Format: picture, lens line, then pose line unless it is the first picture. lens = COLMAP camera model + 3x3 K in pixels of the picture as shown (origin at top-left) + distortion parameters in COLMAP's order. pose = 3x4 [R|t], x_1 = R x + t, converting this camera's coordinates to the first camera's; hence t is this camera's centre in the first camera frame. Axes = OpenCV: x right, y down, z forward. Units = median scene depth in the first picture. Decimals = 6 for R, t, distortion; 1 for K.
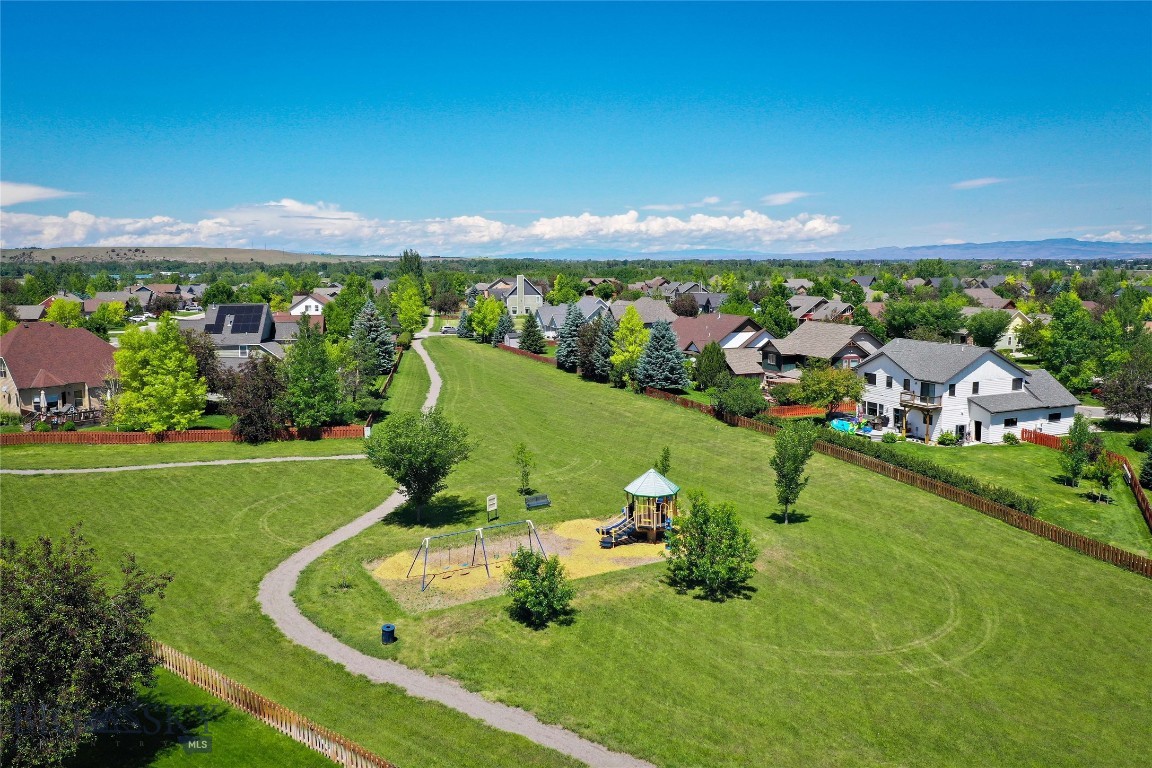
lens RADIAL K [[933.8, 0, 576.0], [0, 933.8, 384.0], [0, 0, 1]] dist [-0.004894, 0.000520]
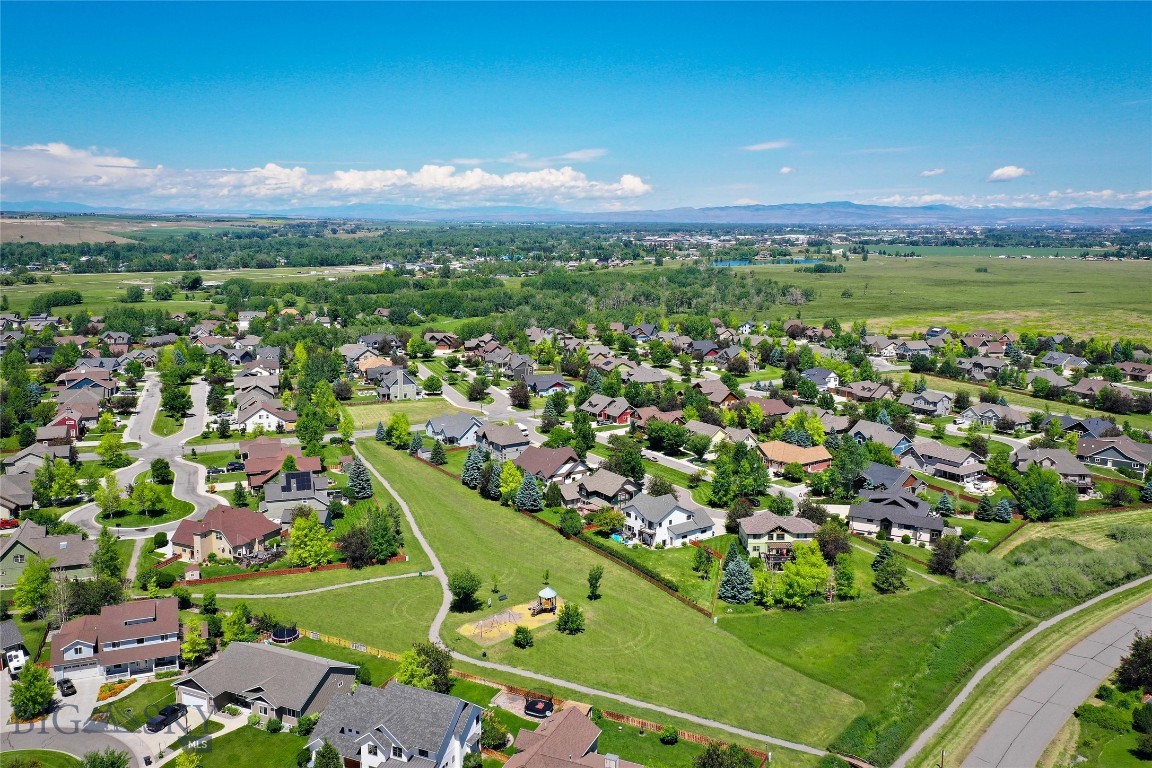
lens RADIAL K [[933.8, 0, 576.0], [0, 933.8, 384.0], [0, 0, 1]] dist [-0.004894, 0.000520]
pose [[0.978400, -0.029405, 0.204619, -0.363166], [0.022950, 0.999163, 0.033848, -0.567851], [-0.205443, -0.028421, 0.978256, -1.639243]]
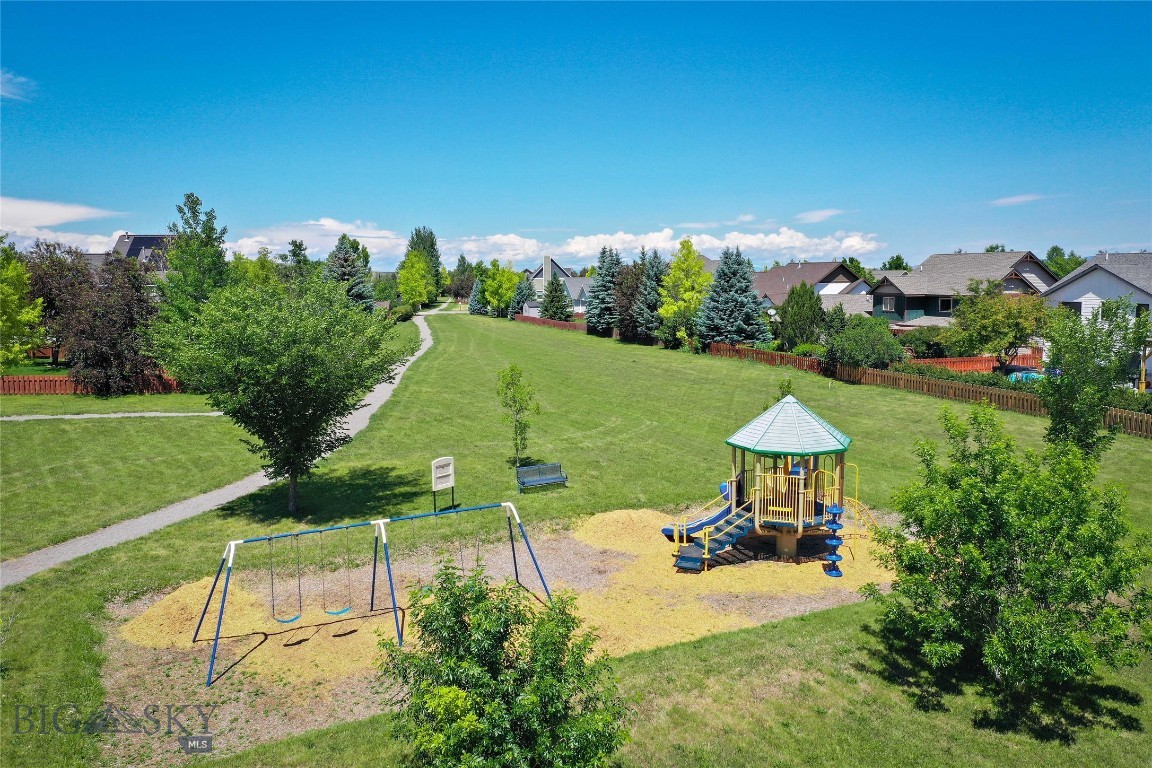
lens RADIAL K [[938.2, 0, 576.0], [0, 938.2, 384.0], [0, 0, 1]] dist [-0.006608, -0.002179]
pose [[0.999366, 0.003489, -0.035438, -0.004670], [-0.004125, 0.999831, -0.017895, 0.083922], [0.035370, 0.018029, 0.999212, 0.487576]]
